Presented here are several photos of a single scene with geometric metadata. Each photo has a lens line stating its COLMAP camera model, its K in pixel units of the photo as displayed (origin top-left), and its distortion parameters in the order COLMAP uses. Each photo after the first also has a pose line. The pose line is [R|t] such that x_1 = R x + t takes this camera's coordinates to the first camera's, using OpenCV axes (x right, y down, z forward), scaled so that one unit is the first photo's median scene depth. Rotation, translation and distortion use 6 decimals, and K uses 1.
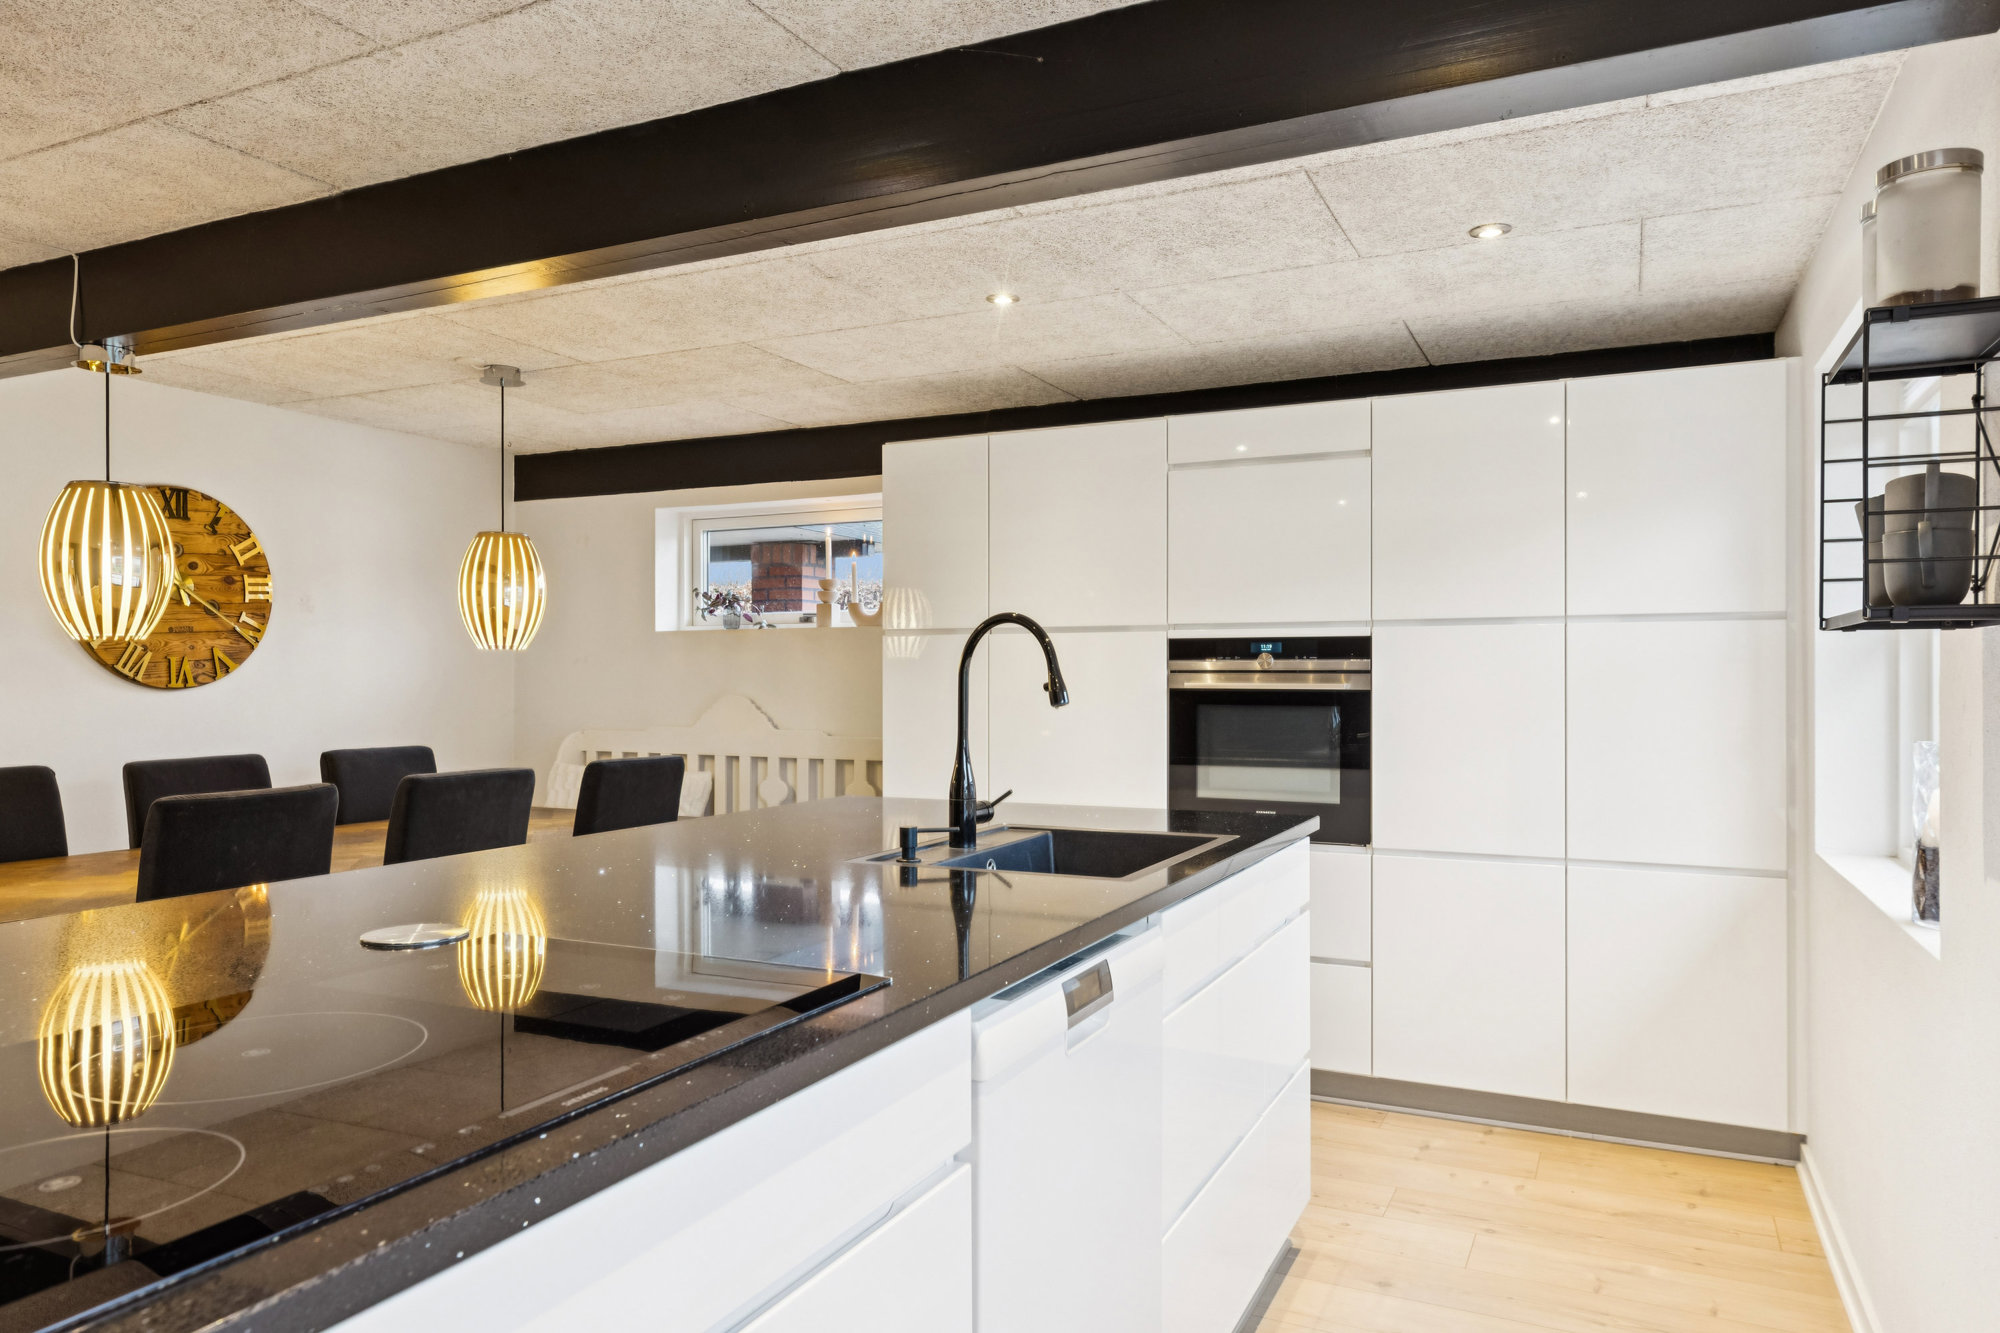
lens RADIAL K [[1278.1, 0, 1001.5], [0, 1278.1, 683.4], [0, 0, 1]] dist [0.025066, 0.000736]
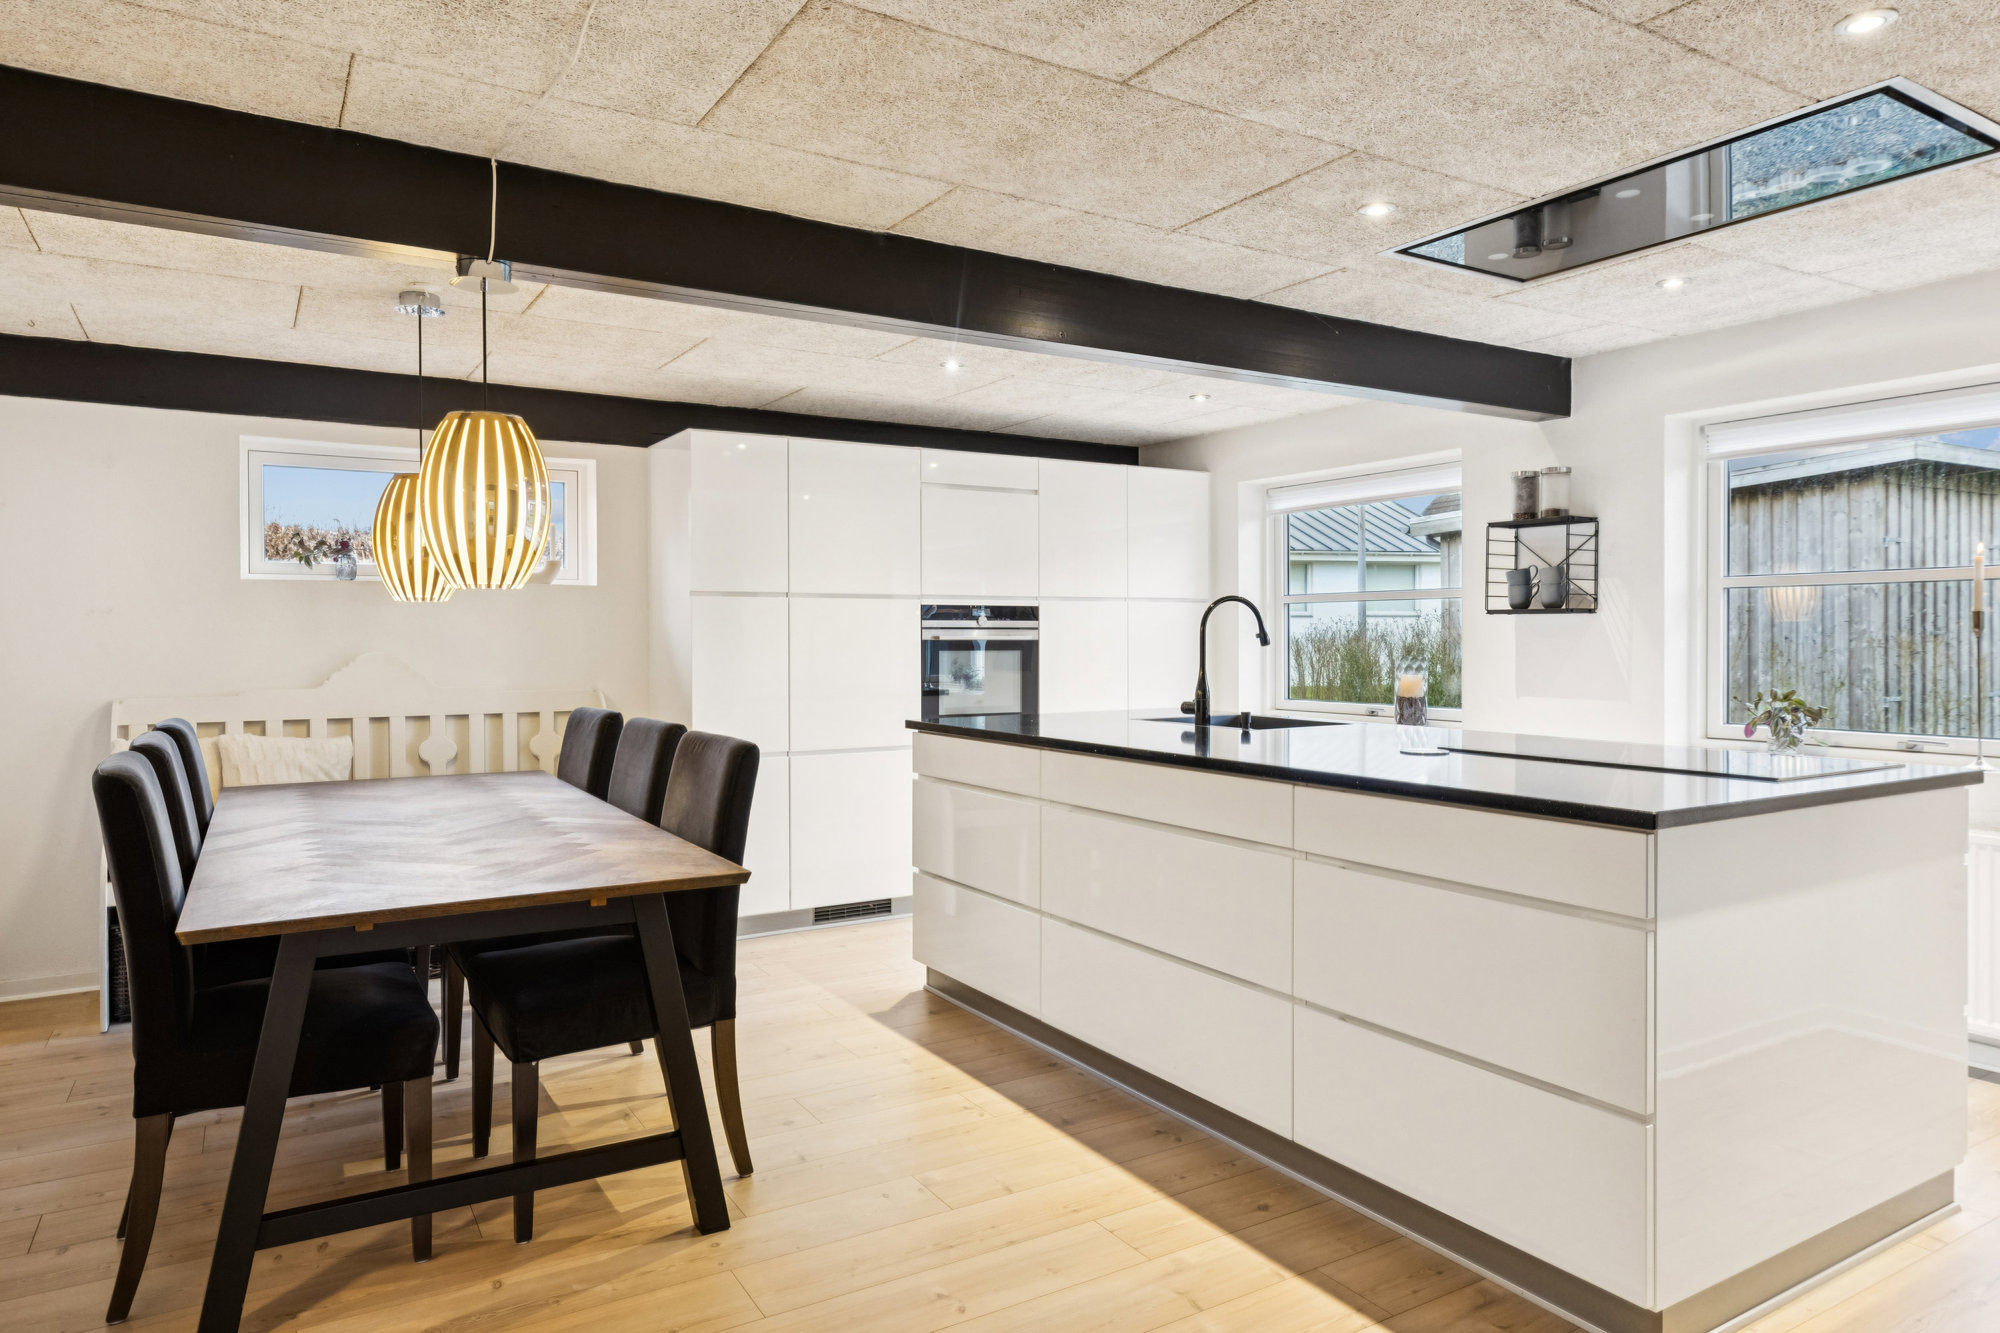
lens RADIAL K [[1236.4, 0, 1004.6], [0, 1236.4, 647.3], [0, 0, 1]] dist [-0.005066, -0.001005]
pose [[0.540972, -0.009823, 0.840983, -1.026565], [0.006341, 0.999951, 0.007601, 0.002104], [-0.841017, 0.001221, 0.541008, 0.197948]]
